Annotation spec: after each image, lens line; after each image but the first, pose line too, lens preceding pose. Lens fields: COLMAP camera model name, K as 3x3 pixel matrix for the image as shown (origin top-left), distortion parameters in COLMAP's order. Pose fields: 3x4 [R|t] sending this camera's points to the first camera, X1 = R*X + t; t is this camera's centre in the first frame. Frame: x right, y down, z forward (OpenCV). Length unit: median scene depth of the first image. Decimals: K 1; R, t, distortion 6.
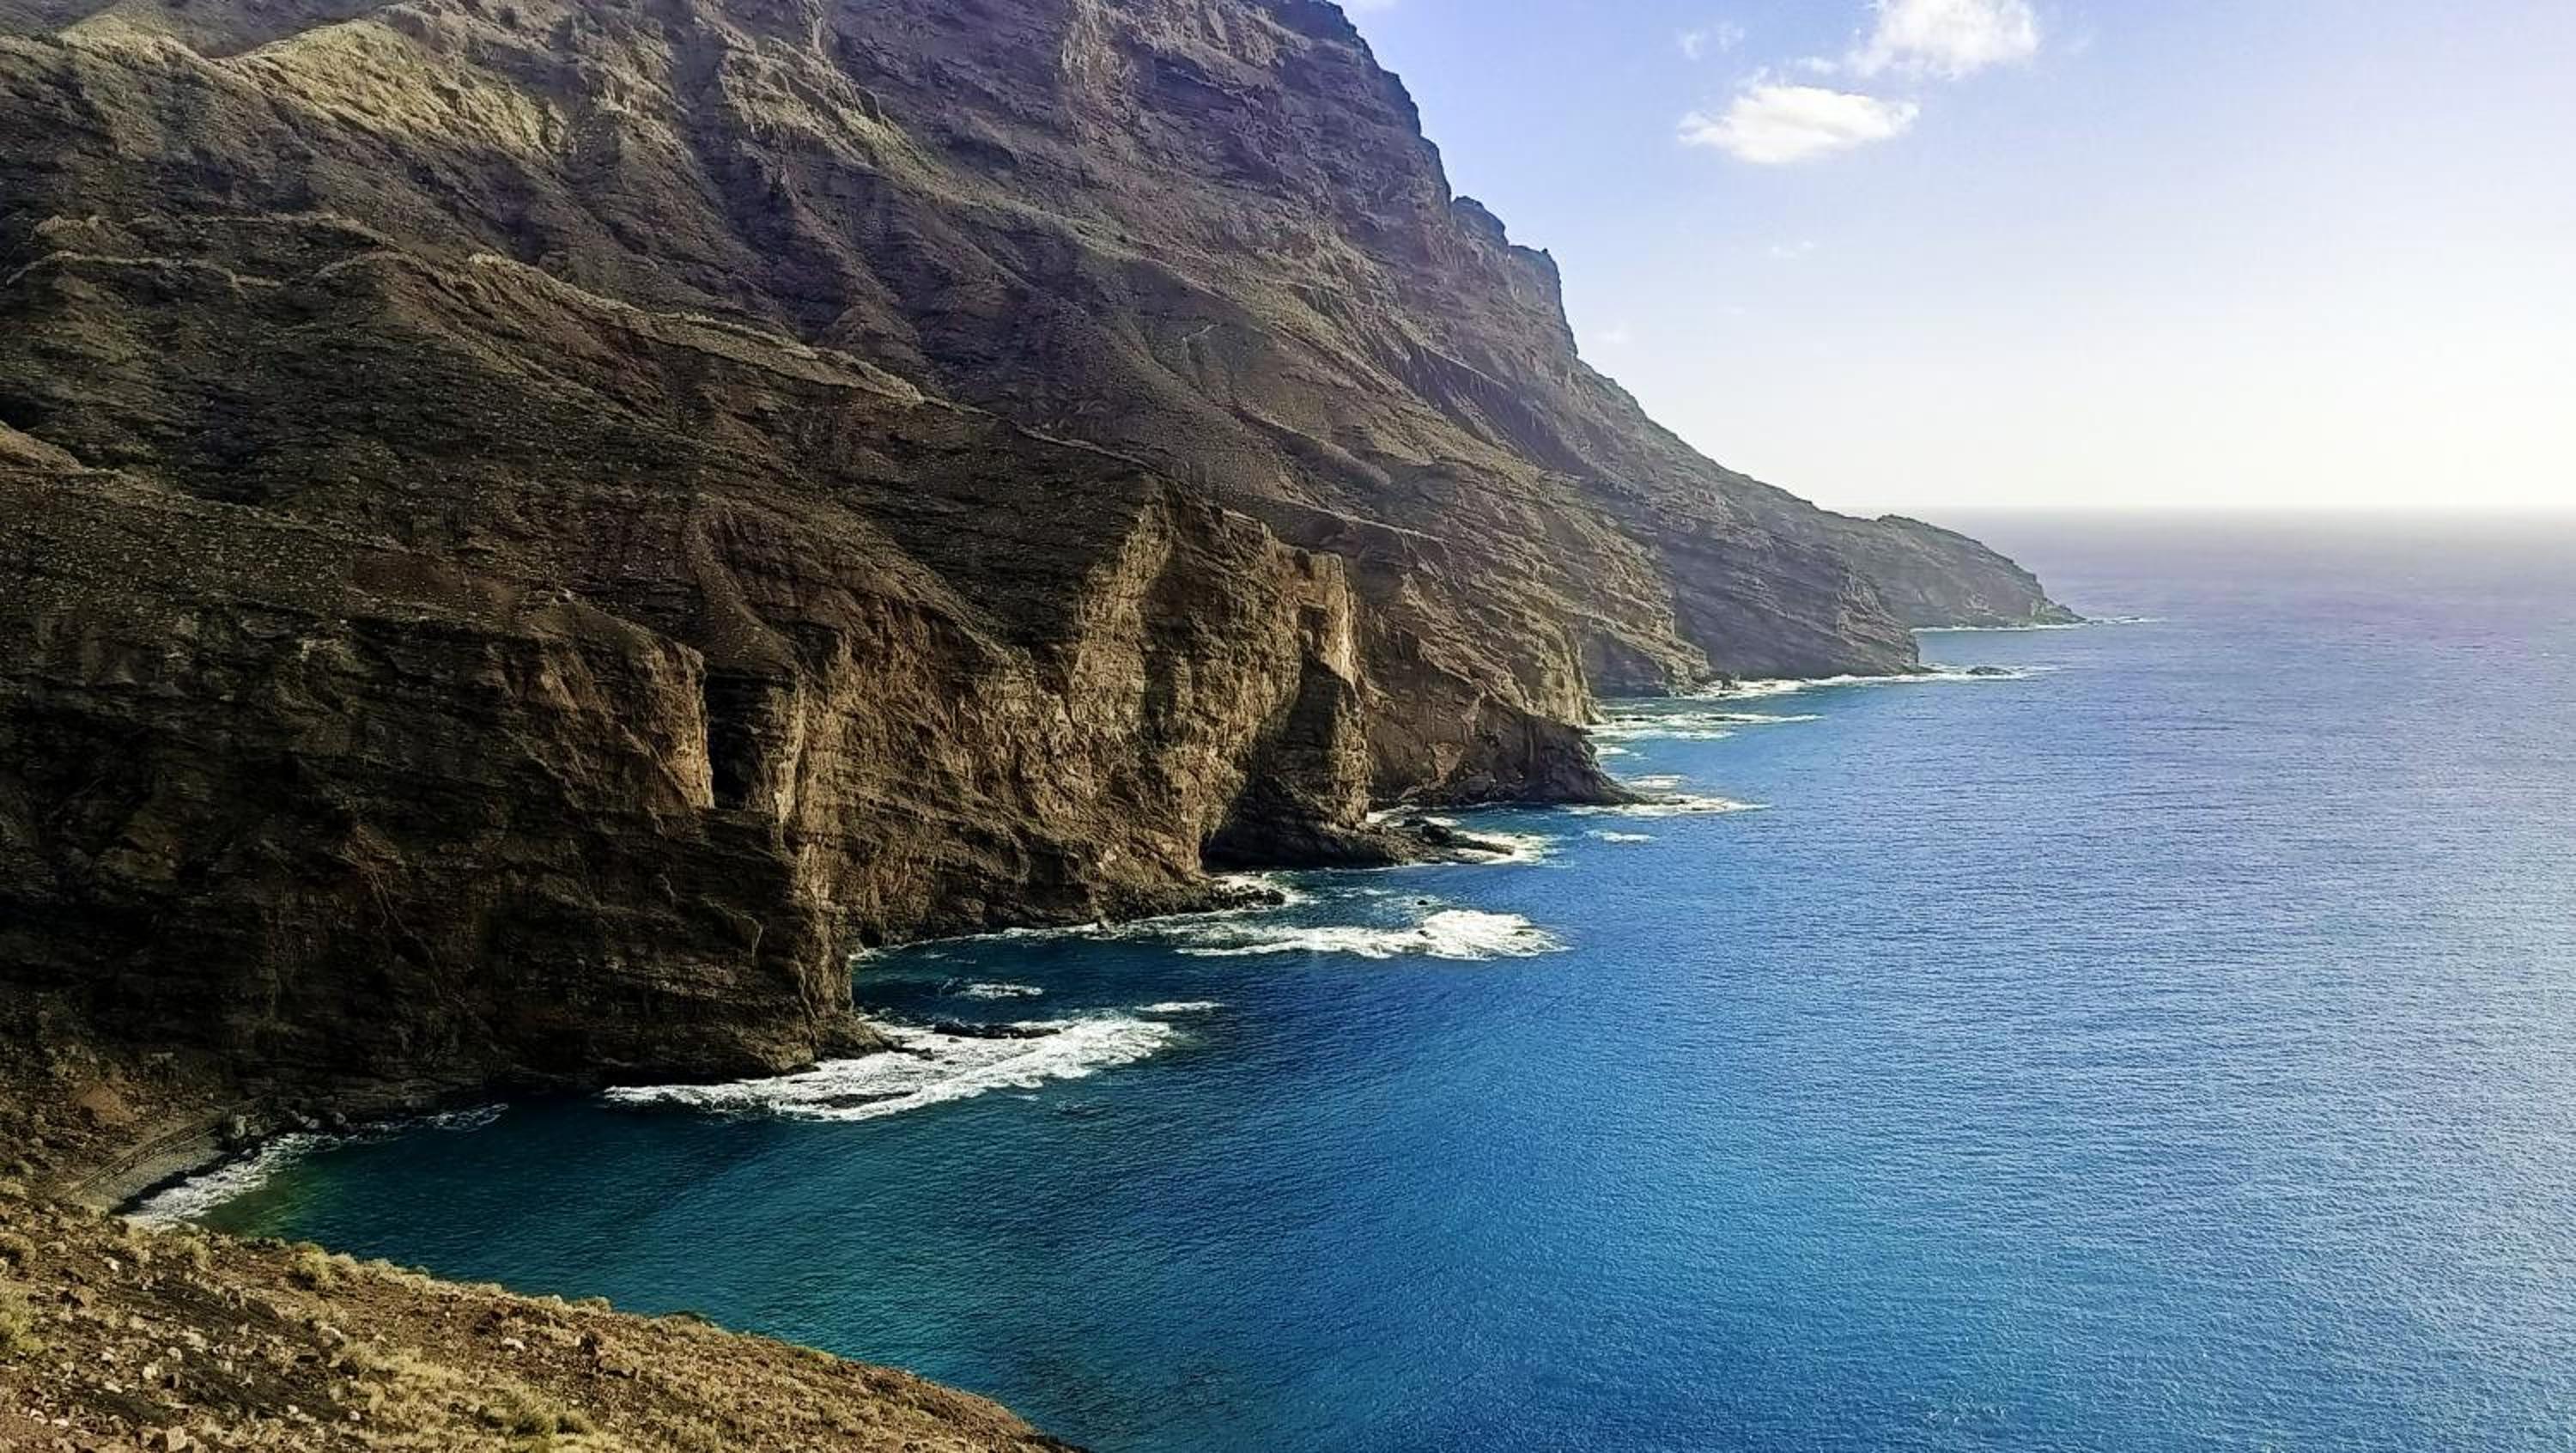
lens RADIAL K [[2005.6, 0, 1288.0], [0, 2005.6, 726.5], [0, 0, 1]] dist [0.074863, -0.097594]
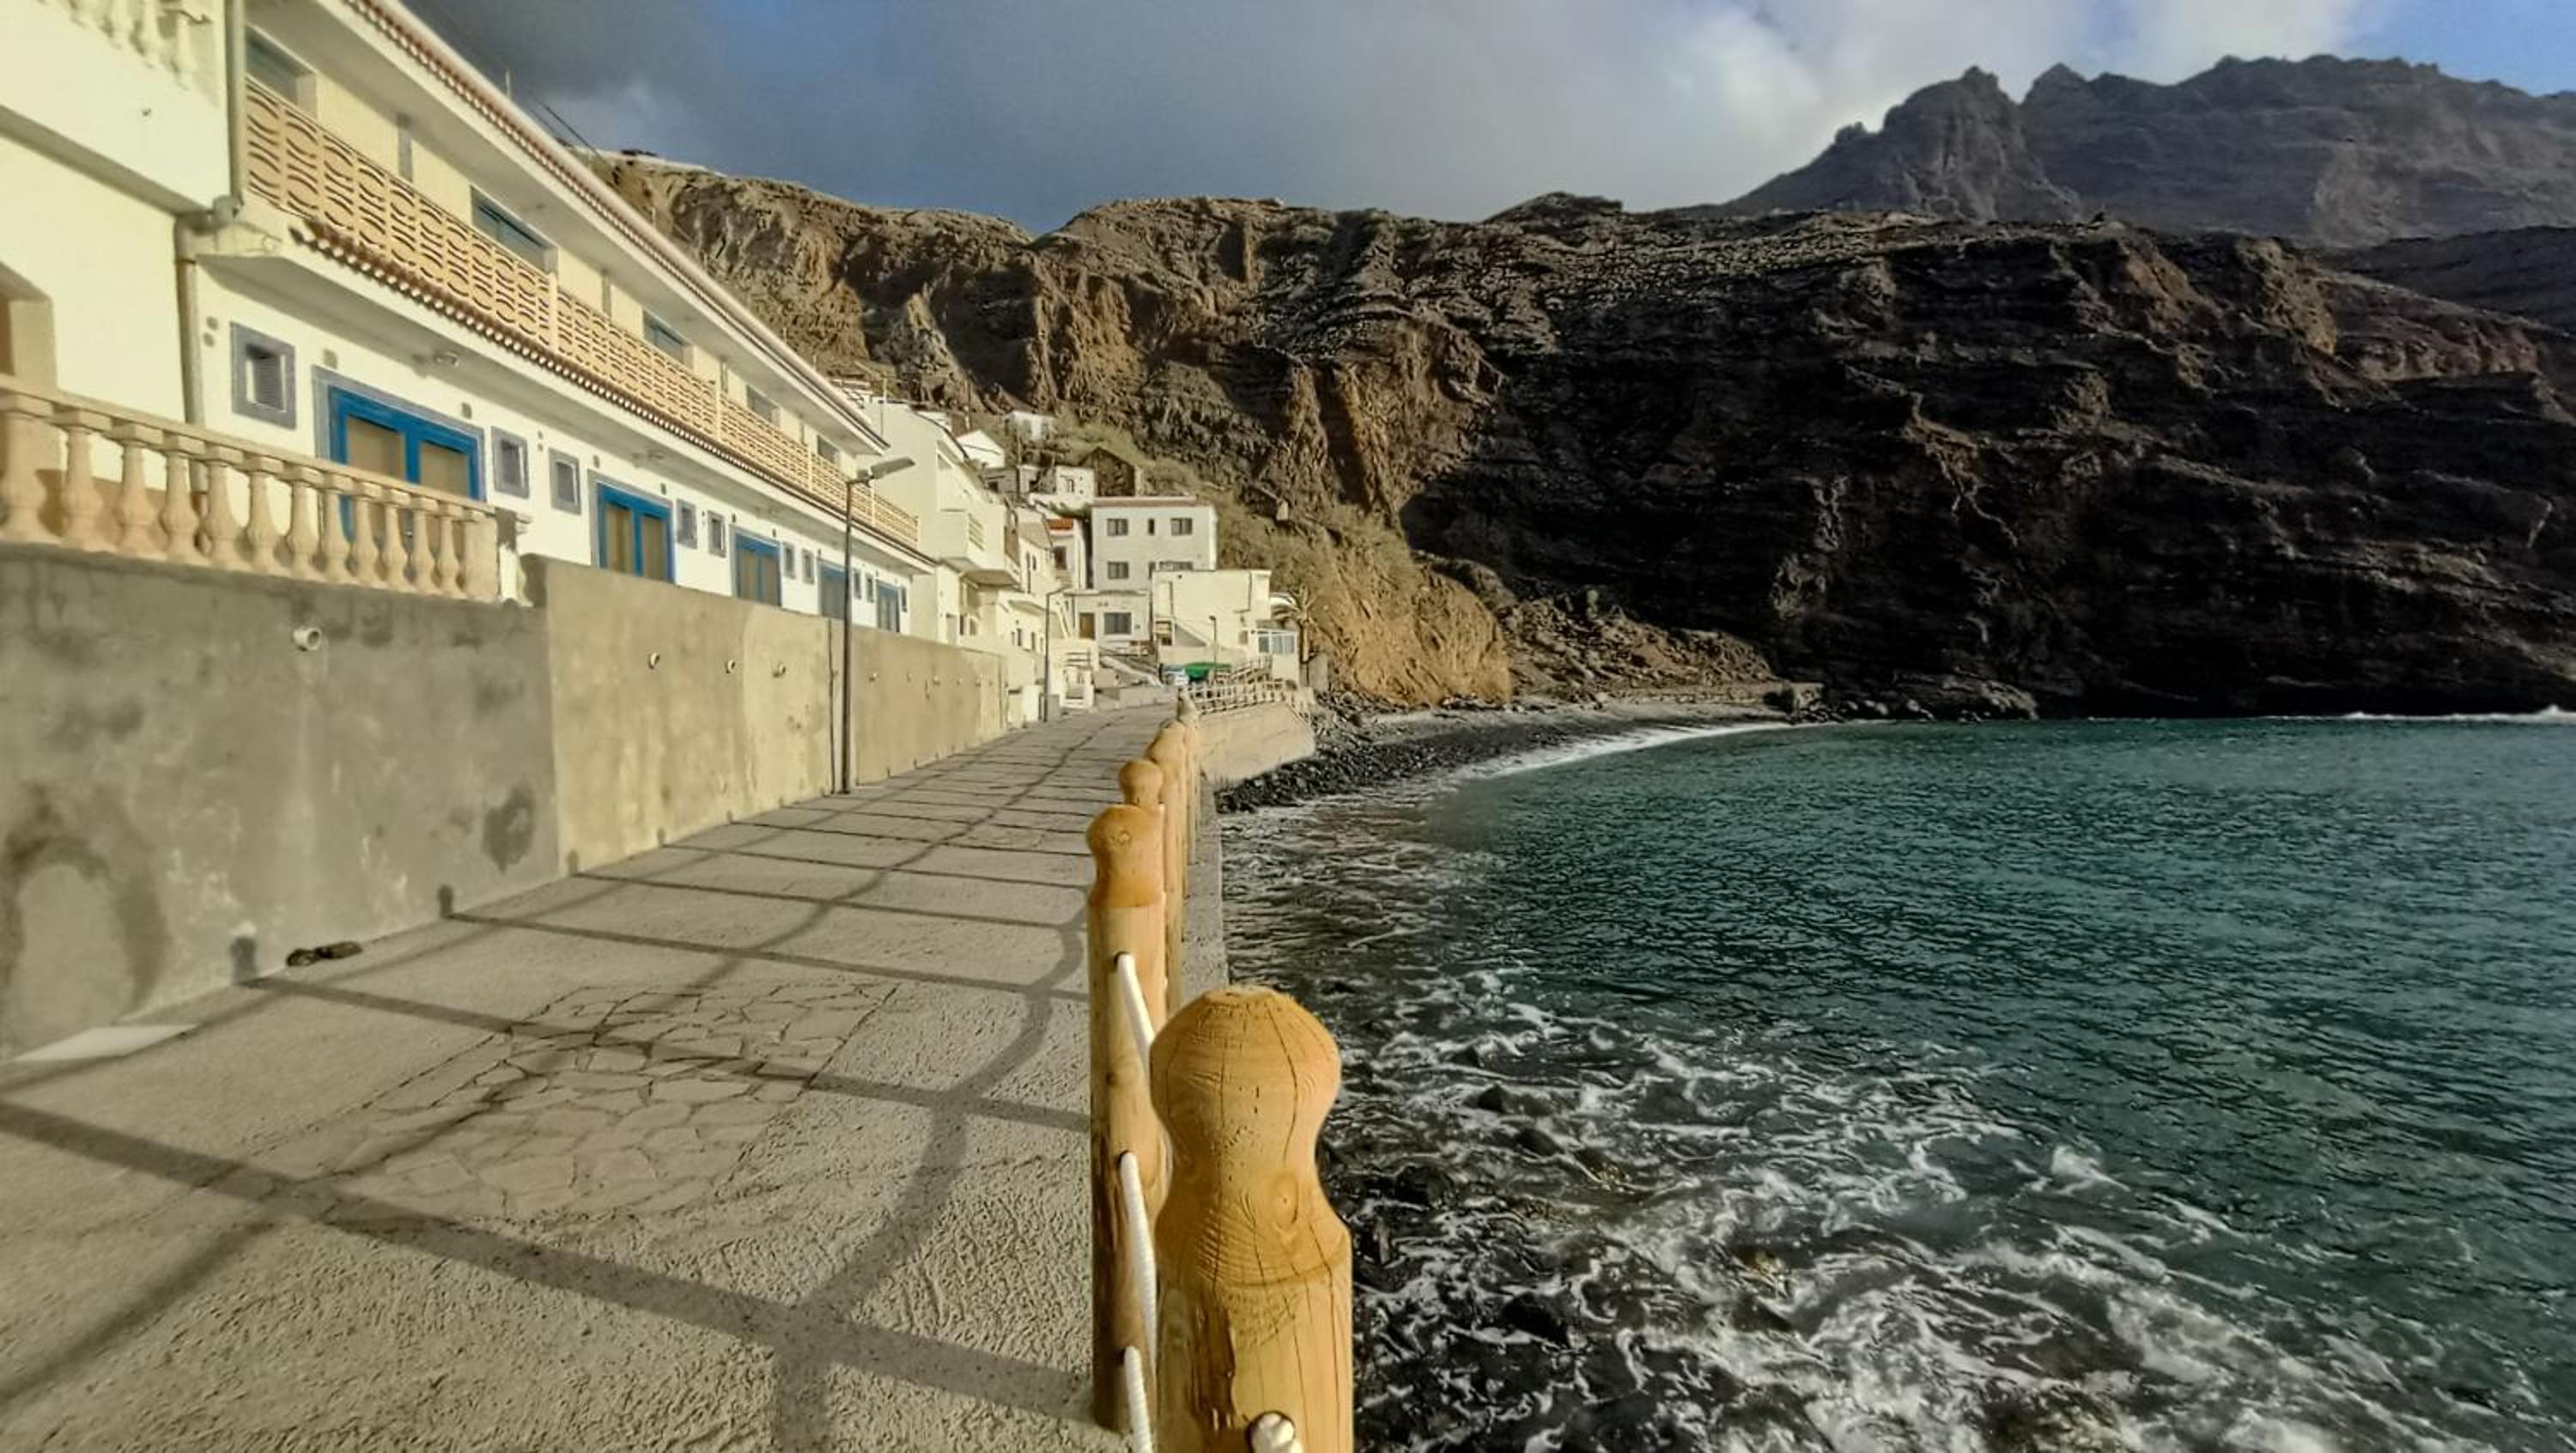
lens RADIAL K [[1180.5, 0, 1293.5], [0, 1180.5, 729.9], [0, 0, 1]] dist [0.012596, 0.000697]
pose [[0.734703, 0.015256, -0.678217, -0.235245], [-0.064596, 0.996778, -0.047554, 0.173916], [0.675307, 0.078748, 0.733321, 0.347802]]
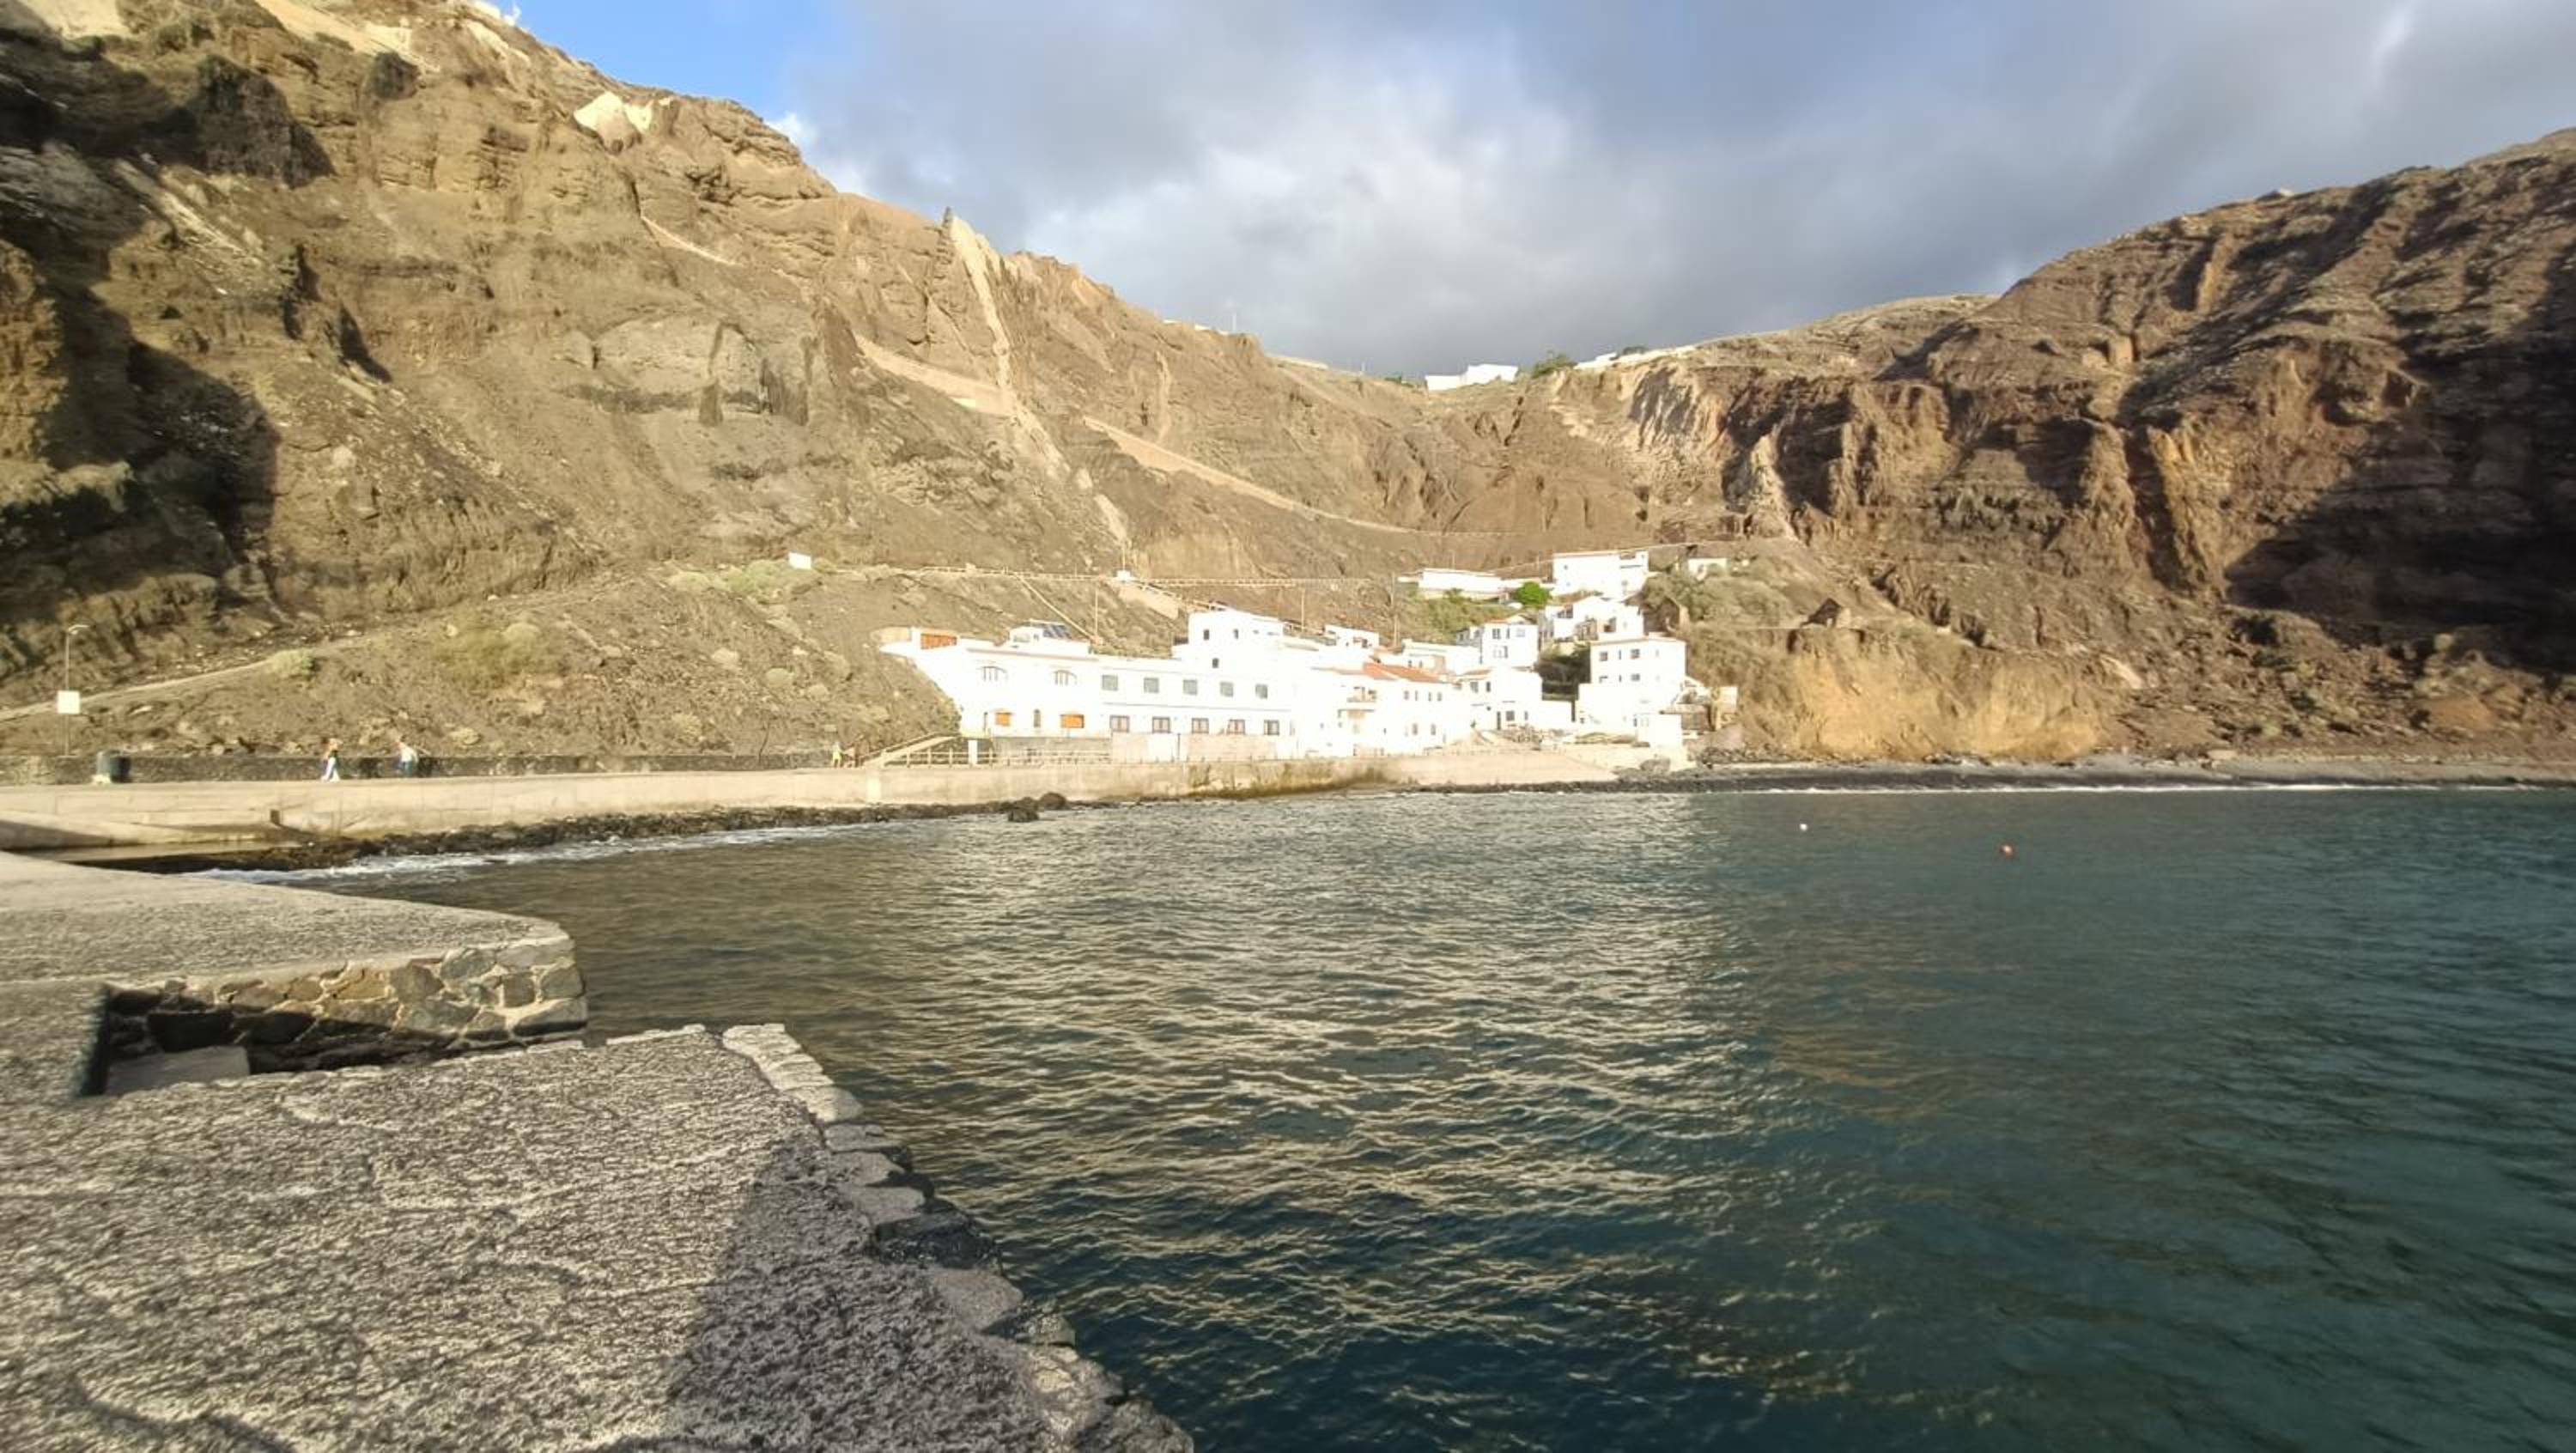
lens RADIAL K [[1168.7, 0, 1284.0], [0, 1168.7, 740.8], [0, 0, 1]] dist [0.004881, -0.001192]
pose [[-0.060751, -0.015738, -0.998029, -0.064584], [-0.105679, 0.994357, -0.009247, 0.171373], [0.992543, 0.104909, -0.062071, 0.392397]]
